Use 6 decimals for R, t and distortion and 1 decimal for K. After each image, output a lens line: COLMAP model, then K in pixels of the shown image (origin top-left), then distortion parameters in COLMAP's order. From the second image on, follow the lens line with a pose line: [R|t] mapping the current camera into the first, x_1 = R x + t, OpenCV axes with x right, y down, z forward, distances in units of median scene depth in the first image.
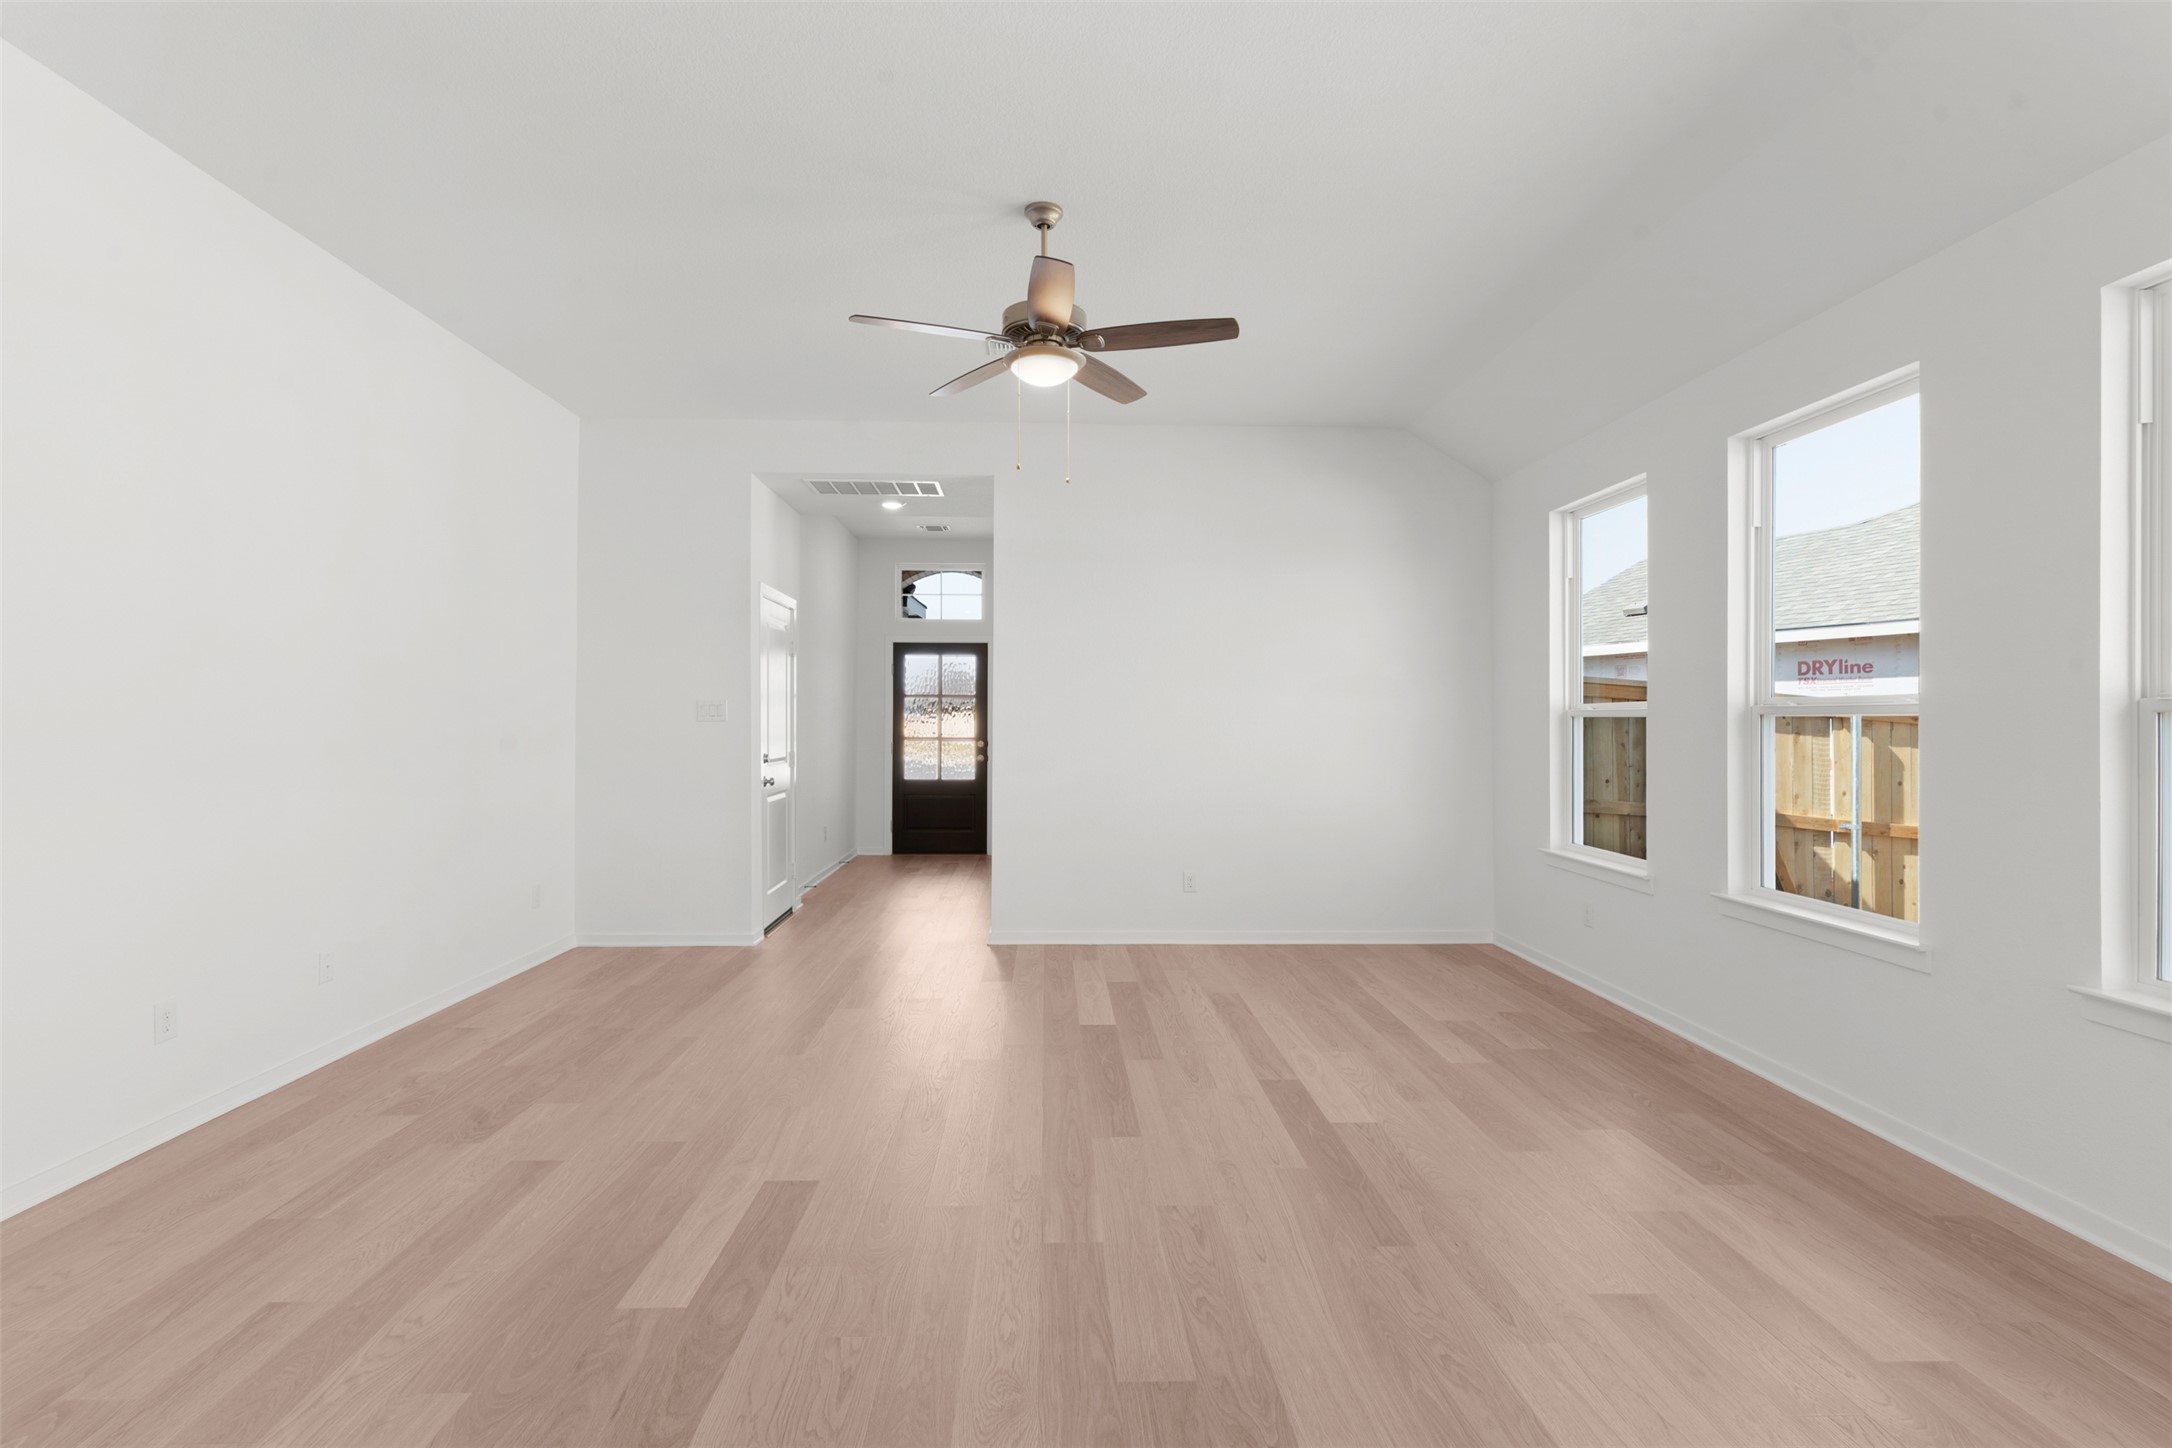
lens RADIAL K [[1066.2, 0, 1084.7], [0, 1066.2, 716.3], [0, 0, 1]] dist [0.002447, -0.000141]
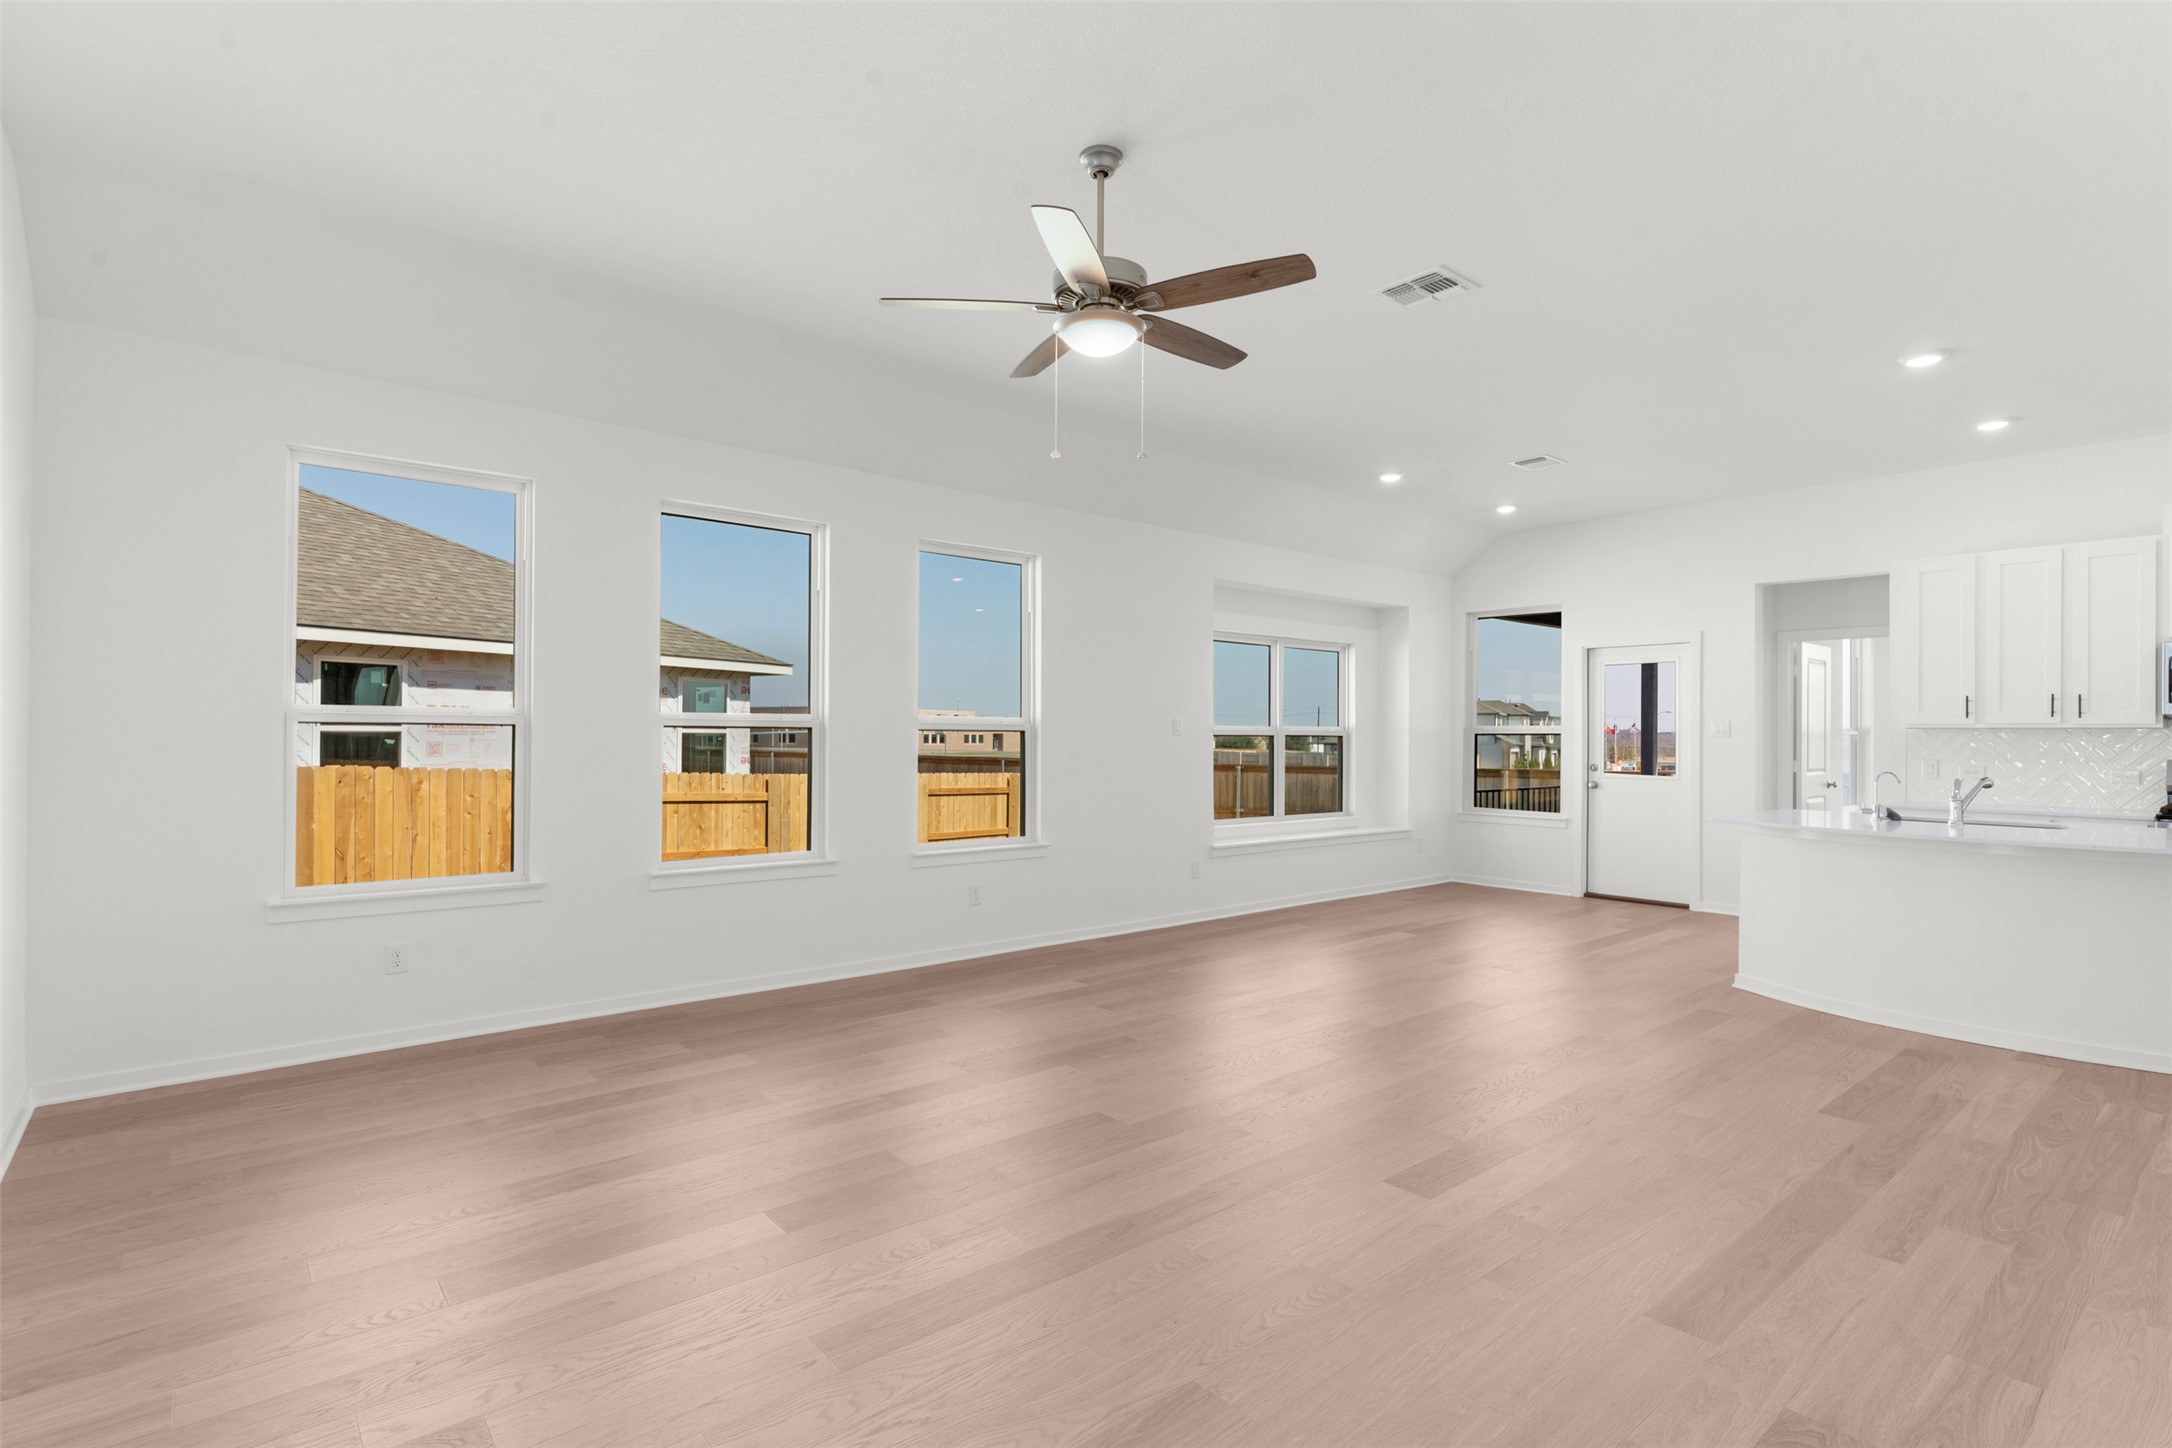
lens RADIAL K [[1036.5, 0, 1092.2], [0, 1036.5, 730.8], [0, 0, 1]] dist [0.002392, -0.000598]
pose [[-0.626525, -0.003581, 0.779393, -0.695557], [-0.011303, 0.999926, -0.004491, 0.007332], [-0.779320, -0.011623, -0.626519, 1.511489]]
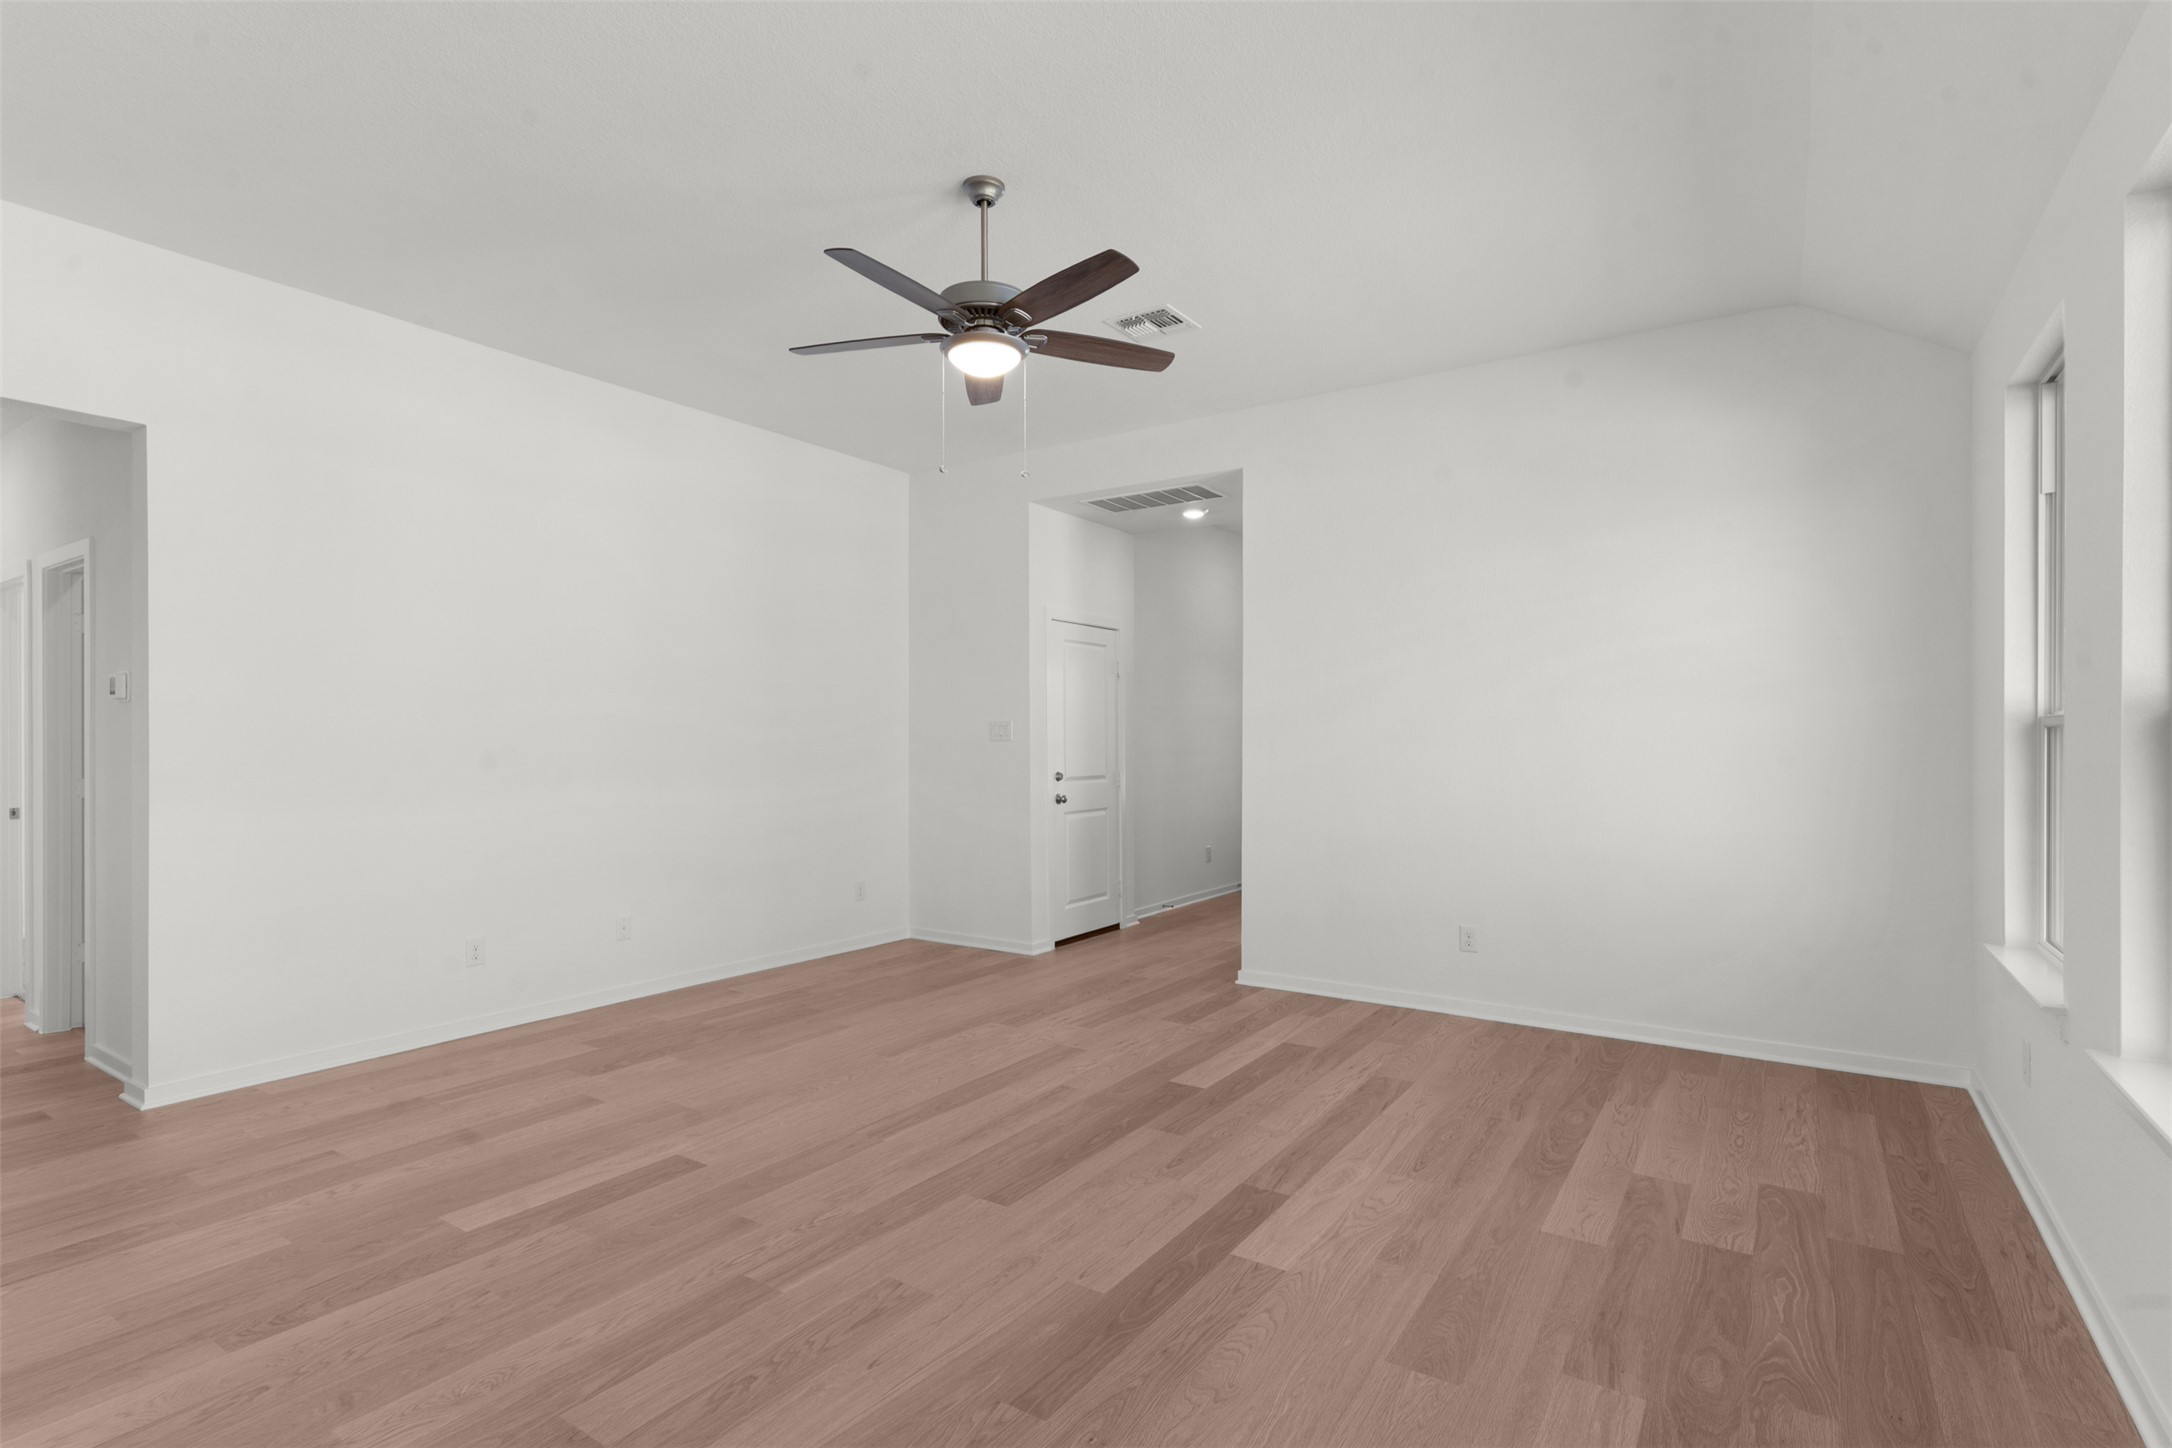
lens RADIAL K [[1083.4, 0, 1056.9], [0, 1083.4, 735.9], [0, 0, 1]] dist [0.004792, 0.000745]
pose [[0.797746, -0.007232, -0.602950, 0.568464], [0.006890, 0.999972, -0.002878, 0.006431], [0.602954, -0.001858, 0.797774, 0.278597]]
